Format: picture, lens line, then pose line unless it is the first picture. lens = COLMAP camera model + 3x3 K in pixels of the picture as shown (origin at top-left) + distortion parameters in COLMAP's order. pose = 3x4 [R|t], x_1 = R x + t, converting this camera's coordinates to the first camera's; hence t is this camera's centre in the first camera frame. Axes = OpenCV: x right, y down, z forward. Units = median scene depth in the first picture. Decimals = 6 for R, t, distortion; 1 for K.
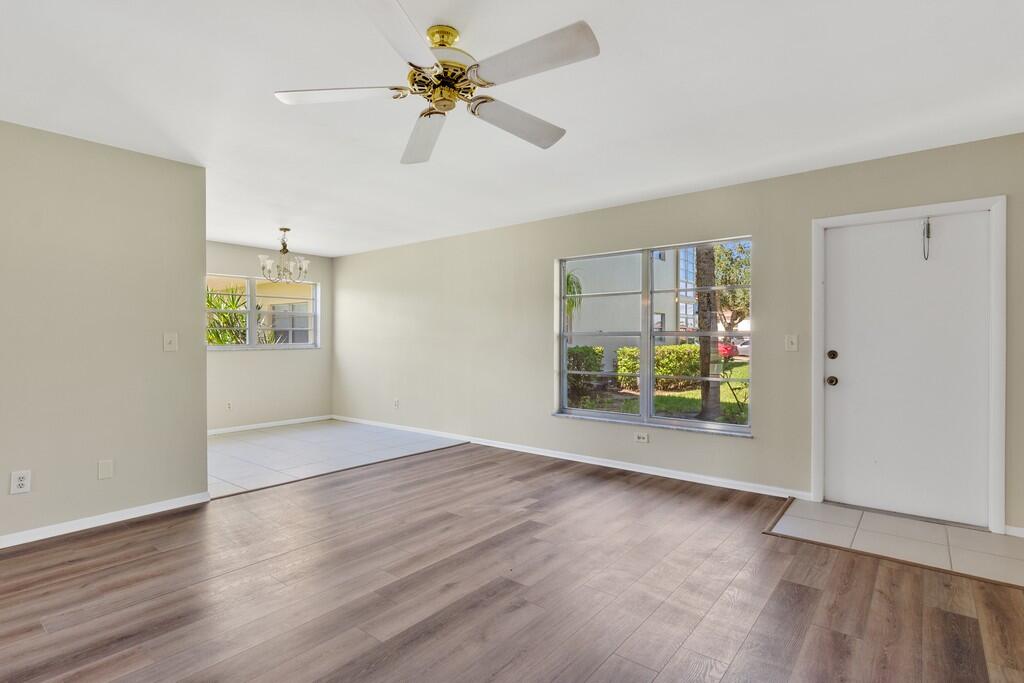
lens RADIAL K [[510.6, 0, 512.0], [0, 510.6, 341.5], [0, 0, 1]] dist [-0.000470, -0.000035]
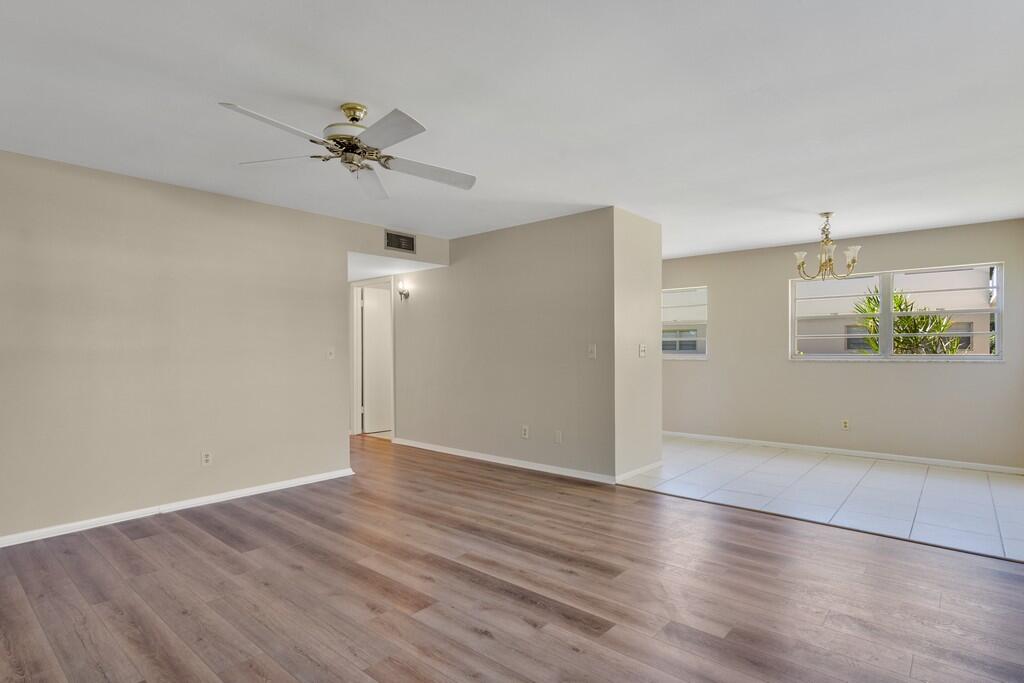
lens RADIAL K [[523.9, 0, 495.7], [0, 523.9, 347.9], [0, 0, 1]] dist [0.000356, -0.000206]
pose [[-0.047621, -0.000953, -0.998865, 0.712272], [-0.000744, 0.999999, -0.000918, -0.006015], [0.998865, 0.000700, -0.047622, 0.869984]]
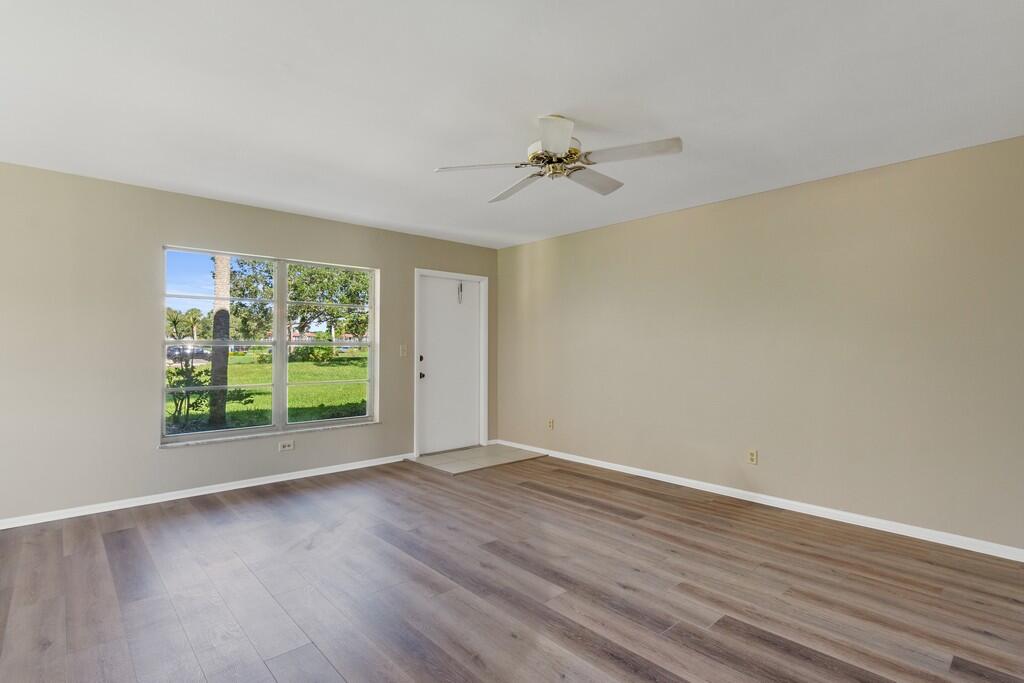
lens RADIAL K [[499.4, 0, 501.0], [0, 499.4, 344.2], [0, 0, 1]] dist [0.000712, 0.000080]
pose [[0.163627, 0.007611, 0.986493, -0.888131], [0.004080, 0.999956, -0.008391, -0.003813], [-0.986514, 0.005397, 0.163588, 0.568692]]
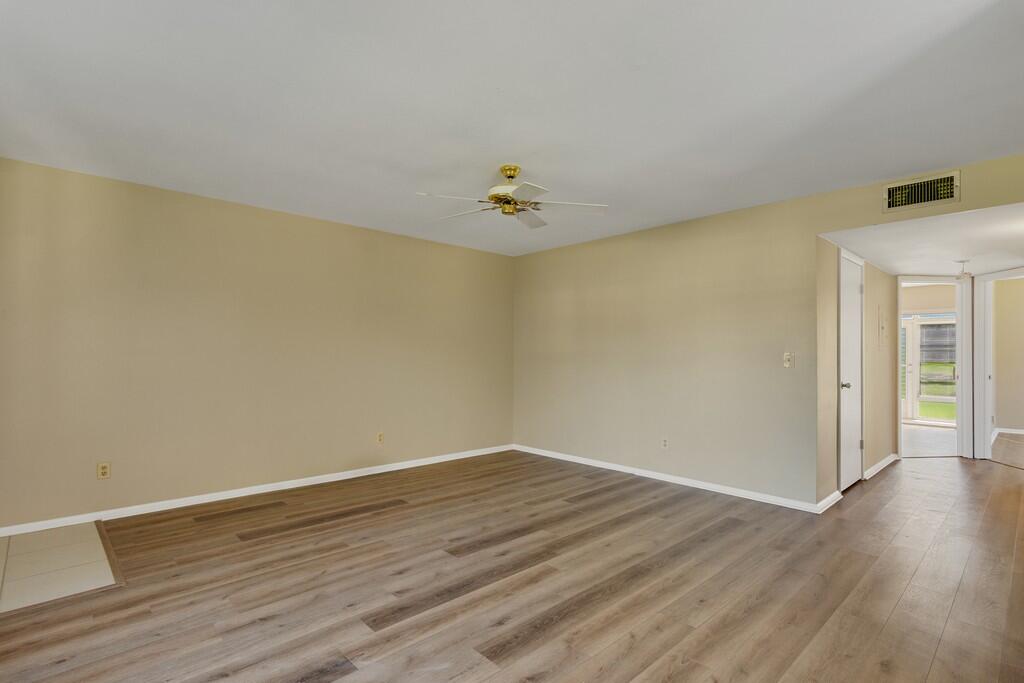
lens RADIAL K [[496.3, 0, 512.0], [0, 496.3, 341.5], [0, 0, 1]] dist [-0.000986, 0.000246]
pose [[-0.991459, -0.004721, 0.130333, -0.218447], [-0.007235, 0.999797, -0.018826, -0.009410], [-0.130217, -0.019608, -0.991292, 1.599246]]
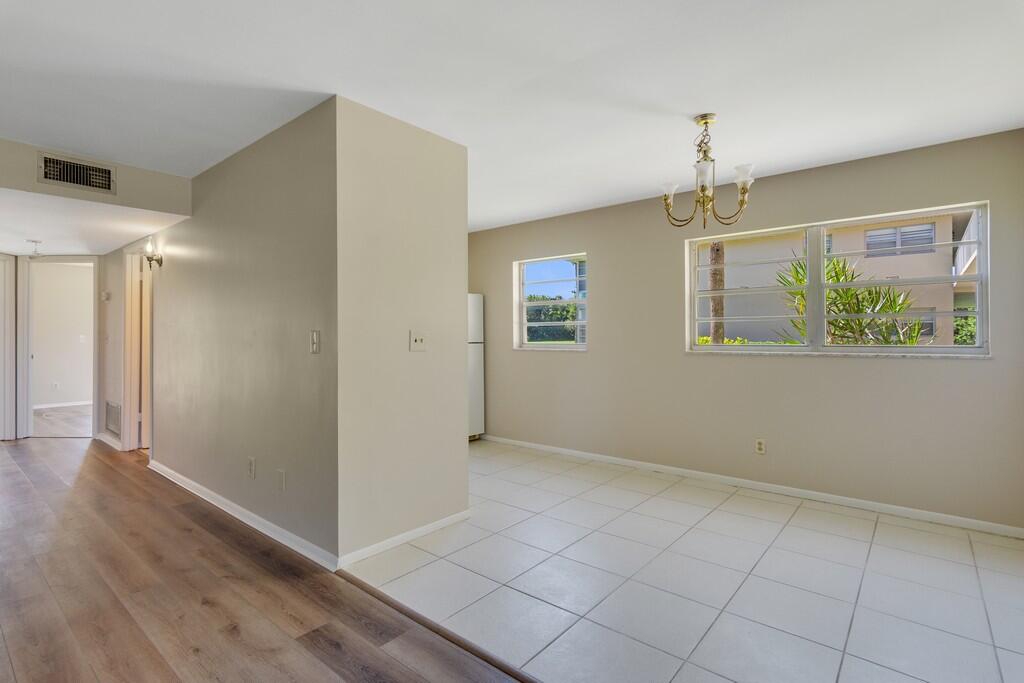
lens RADIAL K [[493.8, 0, 495.8], [0, 493.8, 326.9], [0, 0, 1]] dist [-0.000341, 0.000249]
pose [[-0.034366, -0.016431, -0.999274, 0.077949], [-0.001151, 0.999865, -0.016401, -0.008603], [0.999409, 0.000586, -0.034380, 1.378607]]
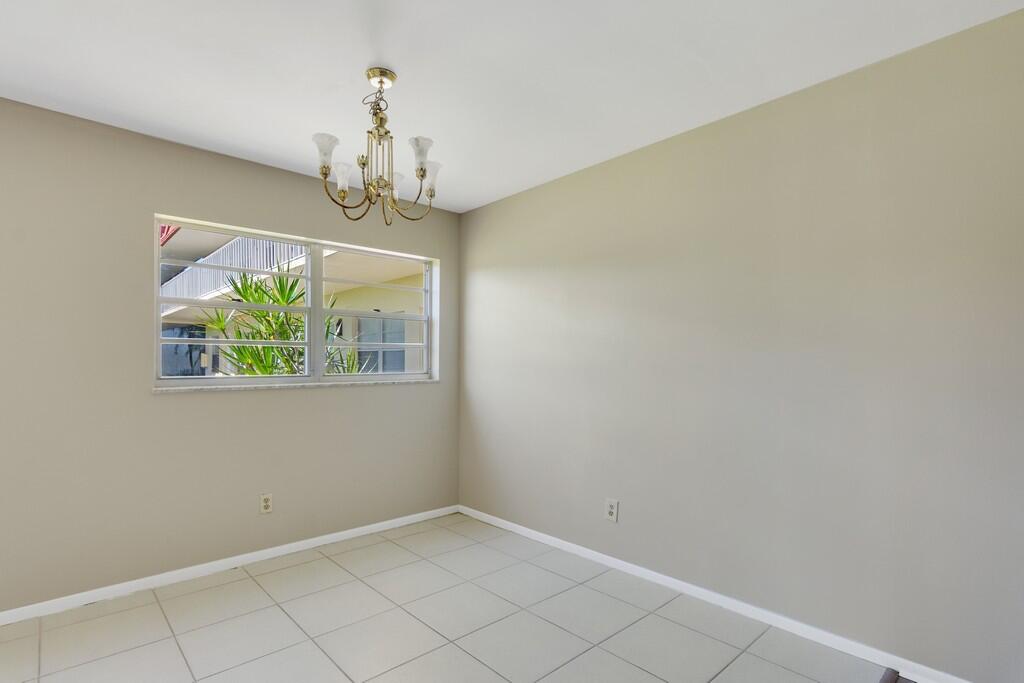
lens RADIAL K [[511.8, 0, 513.1], [0, 511.8, 368.2], [0, 0, 1]] dist [0.000854, 0.000123]
pose [[0.989506, 0.002589, -0.144467, -0.499243], [-0.002418, 0.999996, 0.001362, -0.003640], [0.144470, -0.000999, 0.989509, 1.086734]]
